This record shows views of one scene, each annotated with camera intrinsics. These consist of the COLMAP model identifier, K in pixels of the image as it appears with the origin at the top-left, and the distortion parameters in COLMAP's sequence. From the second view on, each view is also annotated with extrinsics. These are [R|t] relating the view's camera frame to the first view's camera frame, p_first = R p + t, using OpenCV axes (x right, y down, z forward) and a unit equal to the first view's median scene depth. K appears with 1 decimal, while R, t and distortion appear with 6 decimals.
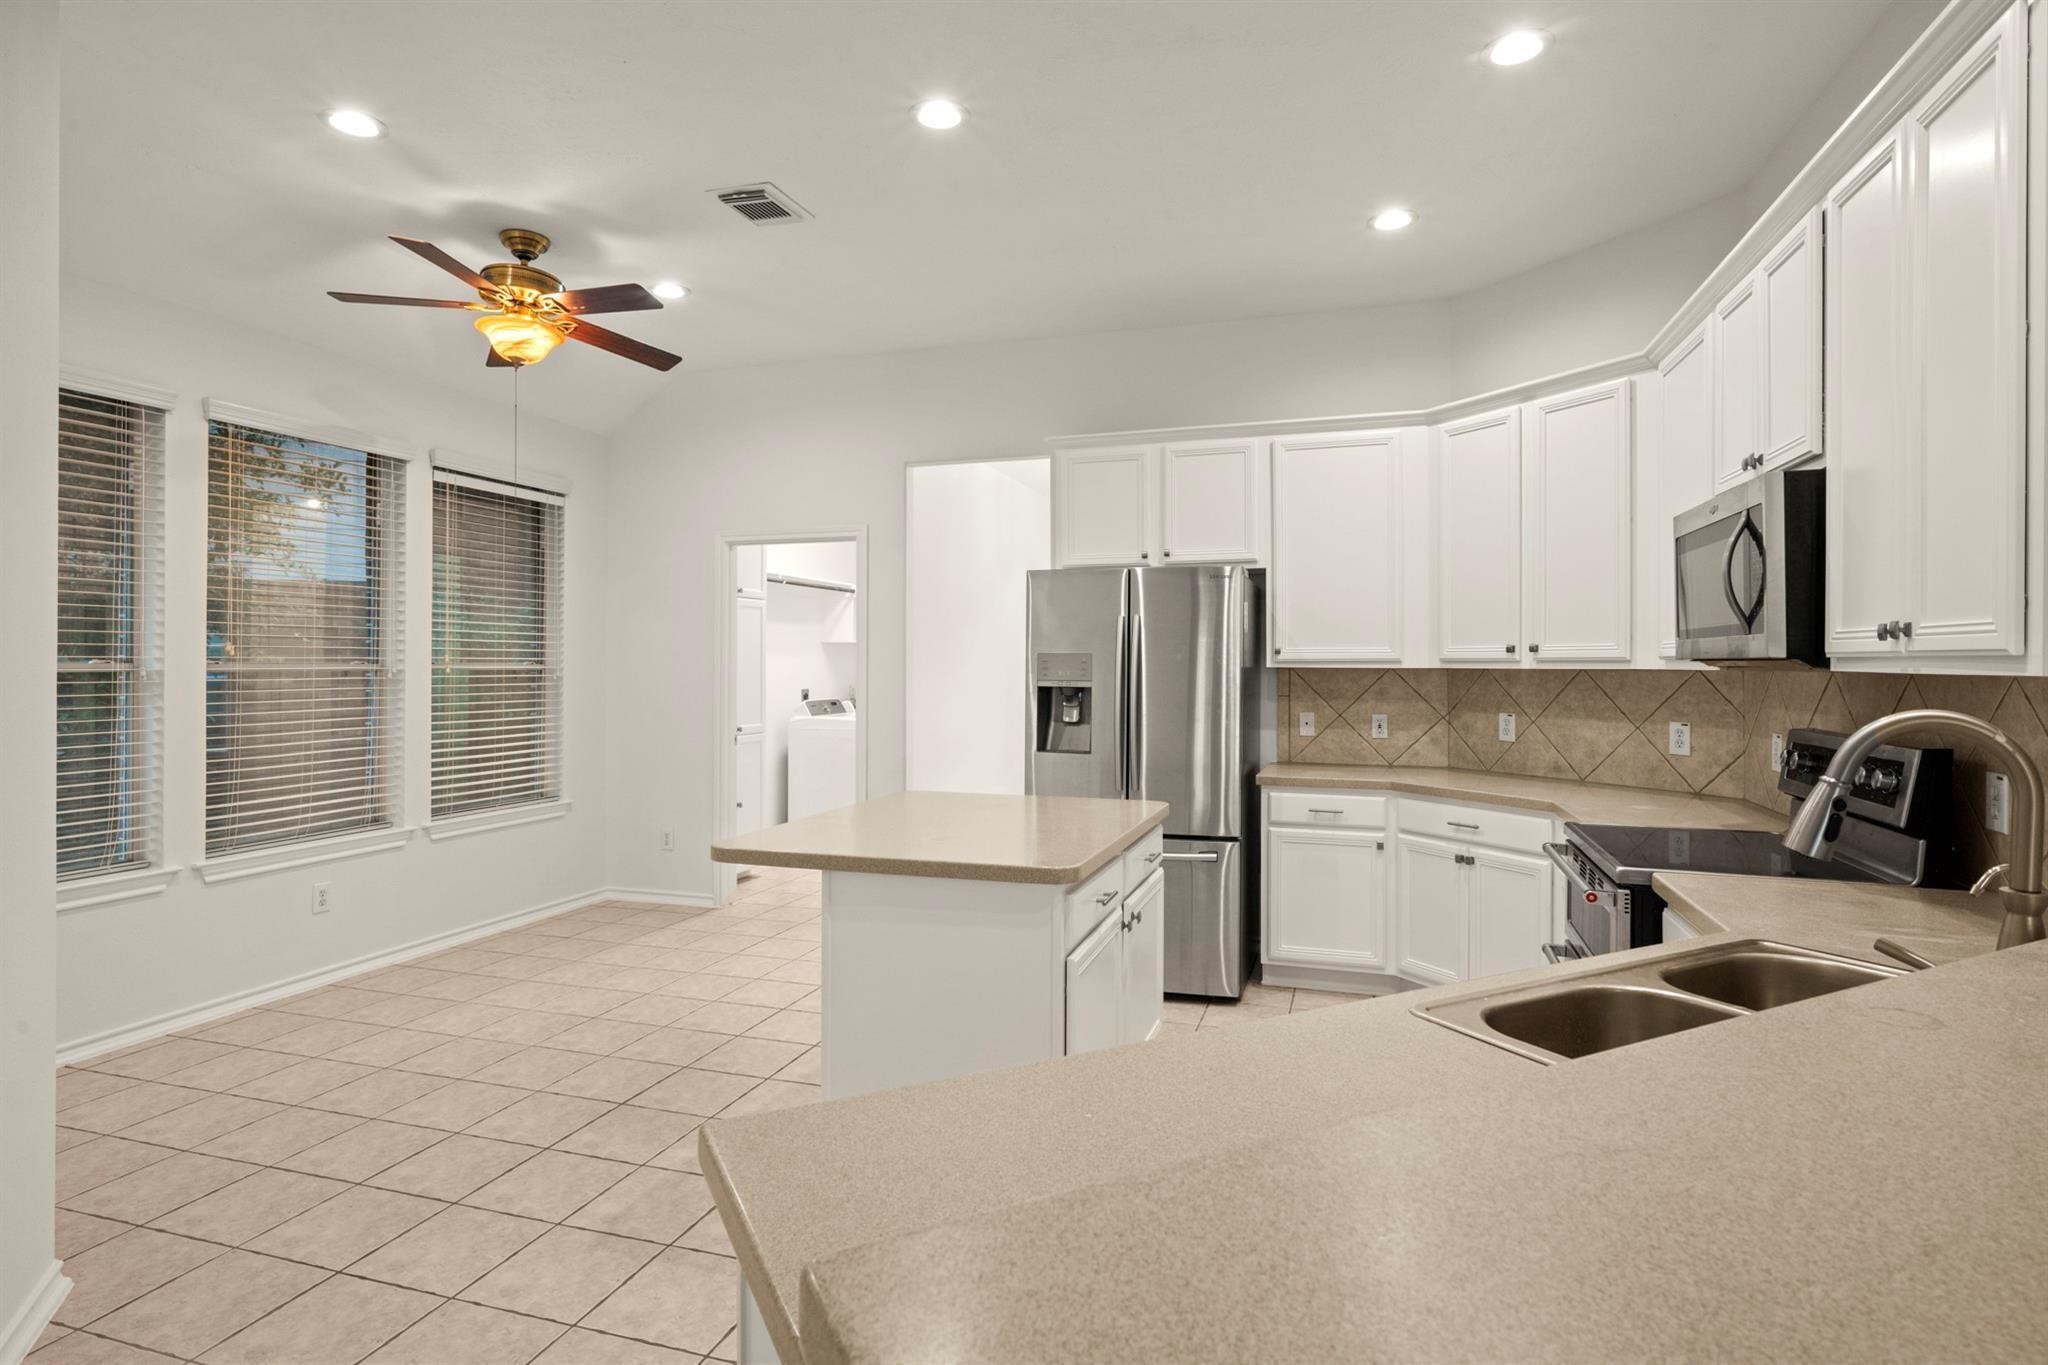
lens RADIAL K [[1071.4, 0, 1029.9], [0, 1071.4, 660.2], [0, 0, 1]] dist [0.001651, 0.000421]
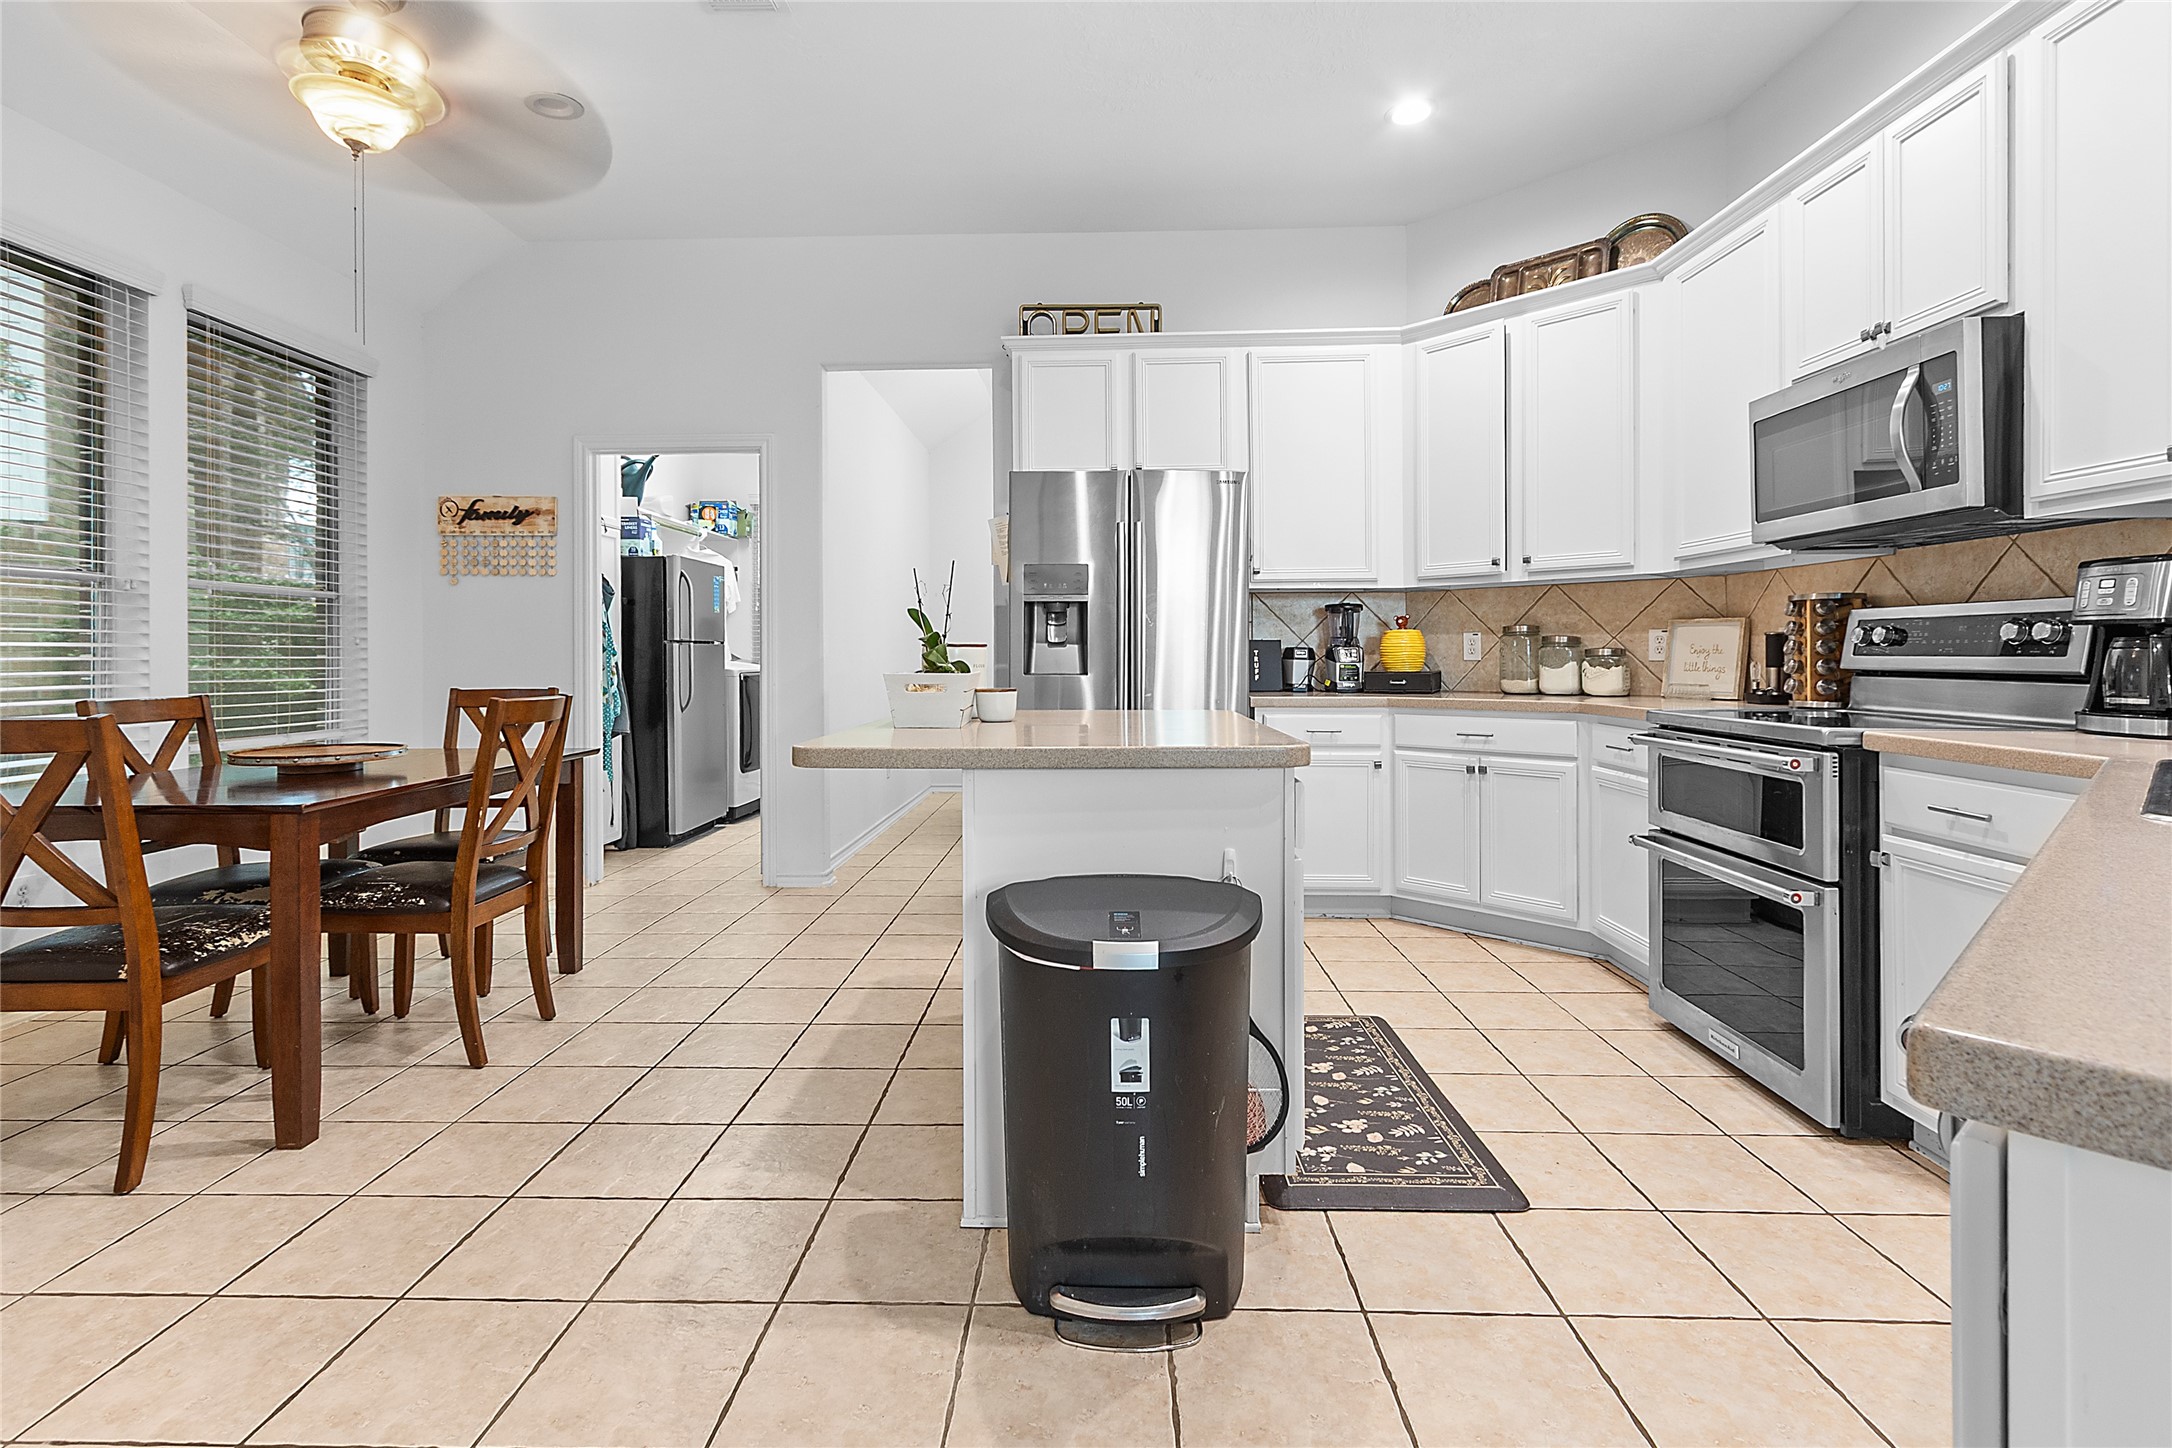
lens RADIAL K [[1026.2, 0, 1080.8], [0, 1026.2, 657.9], [0, 0, 1]] dist [0.007005, -0.000399]
pose [[0.961677, -0.006422, 0.274109, -0.195843], [0.004212, 0.999954, 0.008649, 0.069668], [-0.274152, -0.007163, 0.961660, 0.178812]]
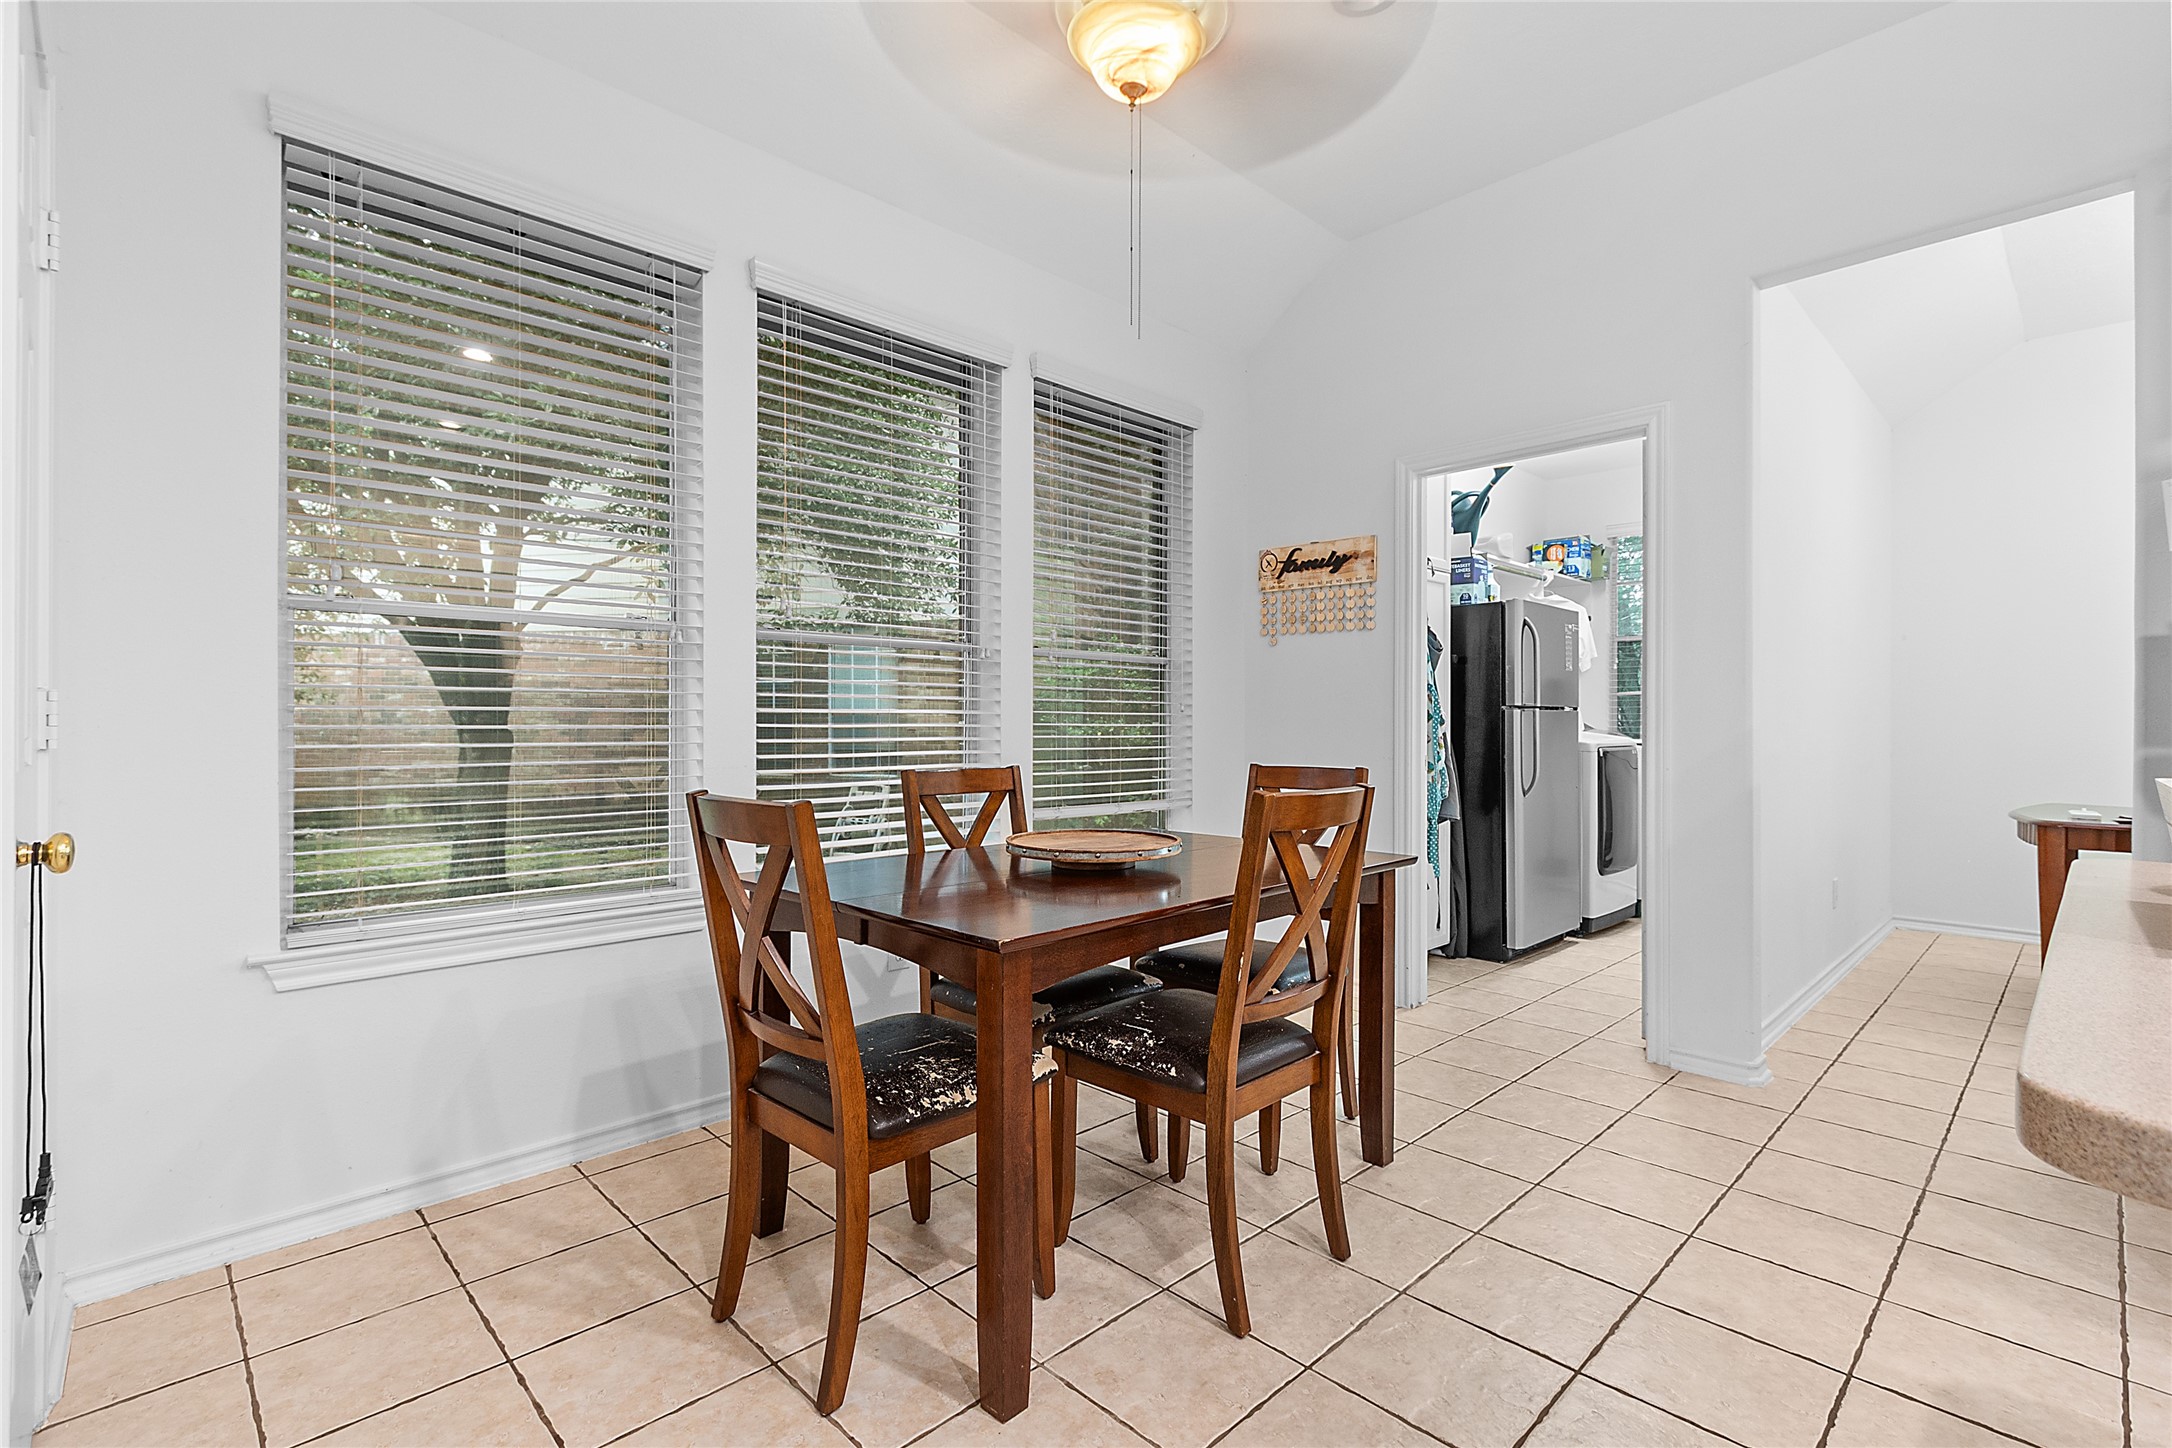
lens RADIAL K [[997.5, 0, 1084.8], [0, 997.5, 711.1], [0, 0, 1]] dist [0.002750, 0.000167]
pose [[0.878862, -0.002267, -0.477071, -0.237954], [-0.000246, 0.999986, -0.005207, 0.067238], [0.477076, 0.004694, 0.878849, 0.498158]]
